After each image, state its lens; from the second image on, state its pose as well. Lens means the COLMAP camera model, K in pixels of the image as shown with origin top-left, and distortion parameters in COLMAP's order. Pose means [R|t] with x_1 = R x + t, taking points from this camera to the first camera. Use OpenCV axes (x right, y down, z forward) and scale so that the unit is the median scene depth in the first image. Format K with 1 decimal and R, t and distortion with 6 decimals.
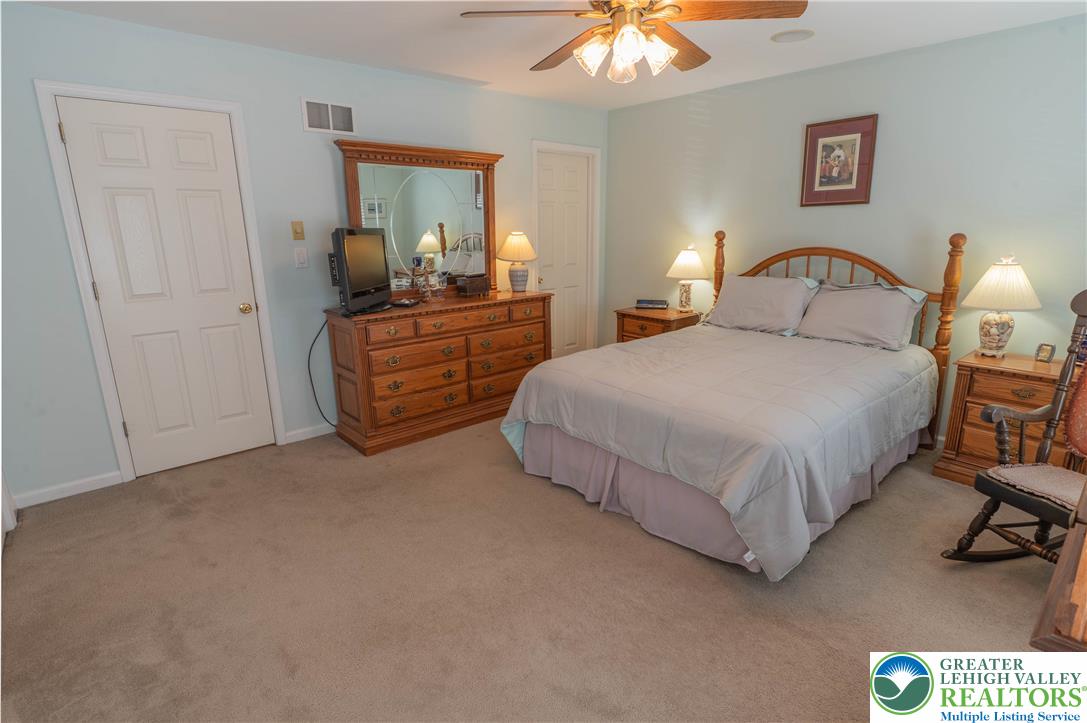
lens RADIAL K [[548.4, 0, 539.8], [0, 548.4, 358.2], [0, 0, 1]] dist [-0.001282, -0.000190]
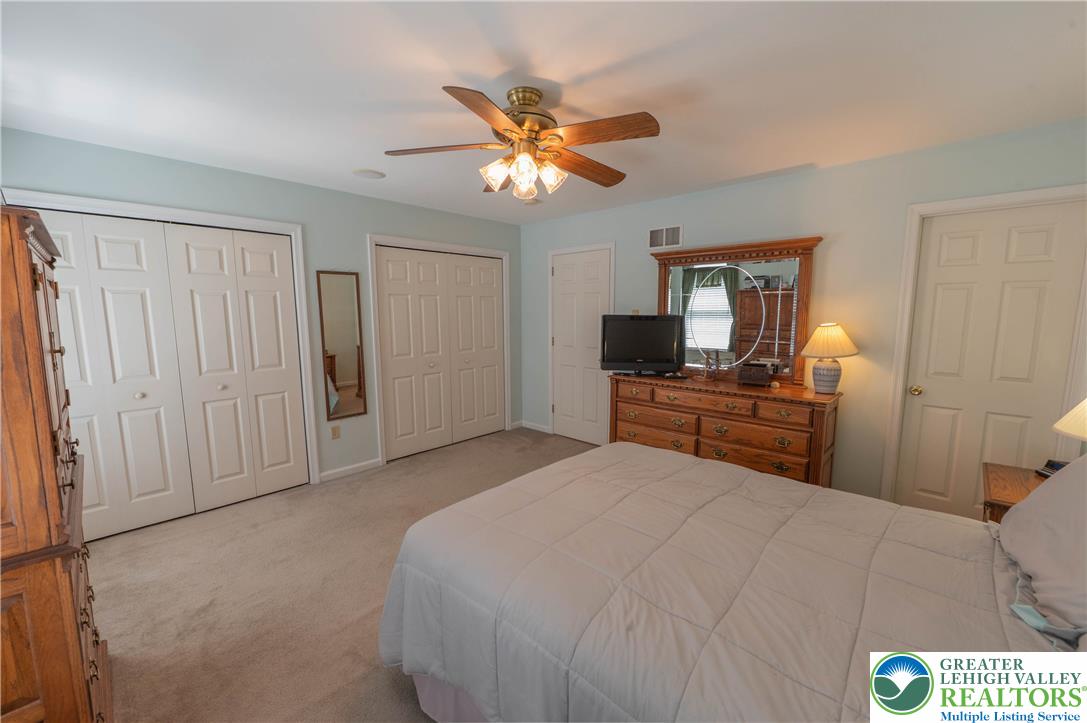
lens RADIAL K [[437.0, 0, 537.3], [0, 437.0, 364.7], [0, 0, 1]] dist [-0.002313, 0.000256]
pose [[0.088432, 0.129900, -0.987576, 0.660953], [-0.240761, 0.964850, 0.105352, -0.149239], [0.966547, 0.228453, 0.116599, 0.570029]]
